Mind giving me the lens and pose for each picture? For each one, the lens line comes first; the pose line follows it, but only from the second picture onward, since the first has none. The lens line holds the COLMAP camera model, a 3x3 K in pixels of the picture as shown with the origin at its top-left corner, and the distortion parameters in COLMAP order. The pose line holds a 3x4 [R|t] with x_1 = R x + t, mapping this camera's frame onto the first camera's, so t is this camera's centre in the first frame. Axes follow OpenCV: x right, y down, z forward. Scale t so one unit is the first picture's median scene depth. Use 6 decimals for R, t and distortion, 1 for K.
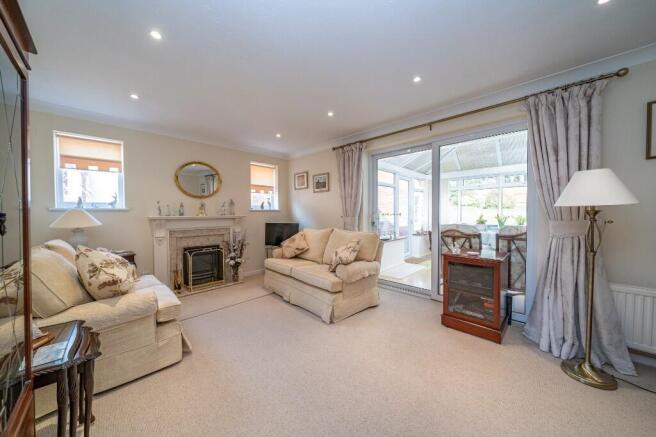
lens RADIAL K [[226.1, 0, 328.5], [0, 226.1, 214.9], [0, 0, 1]] dist [-0.000088, -0.000059]
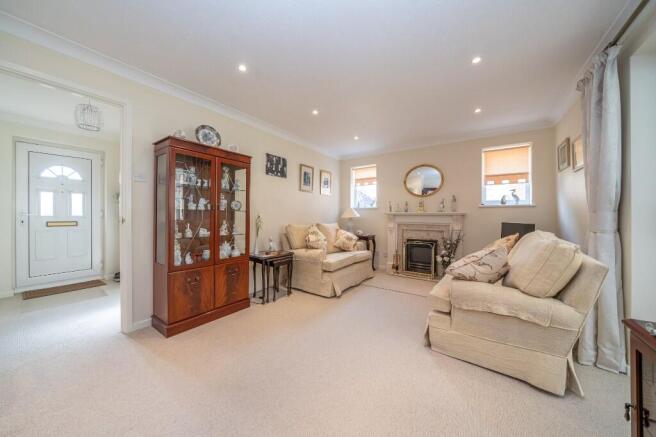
lens RADIAL K [[226.1, 0, 328.3], [0, 226.1, 215.8], [0, 0, 1]] dist [-0.000088, -0.000059]
pose [[0.176984, 0.006103, -0.984195, 0.443929], [-0.014822, 0.999884, 0.003535, 0.023431], [0.984102, 0.013962, 0.177054, 0.330445]]
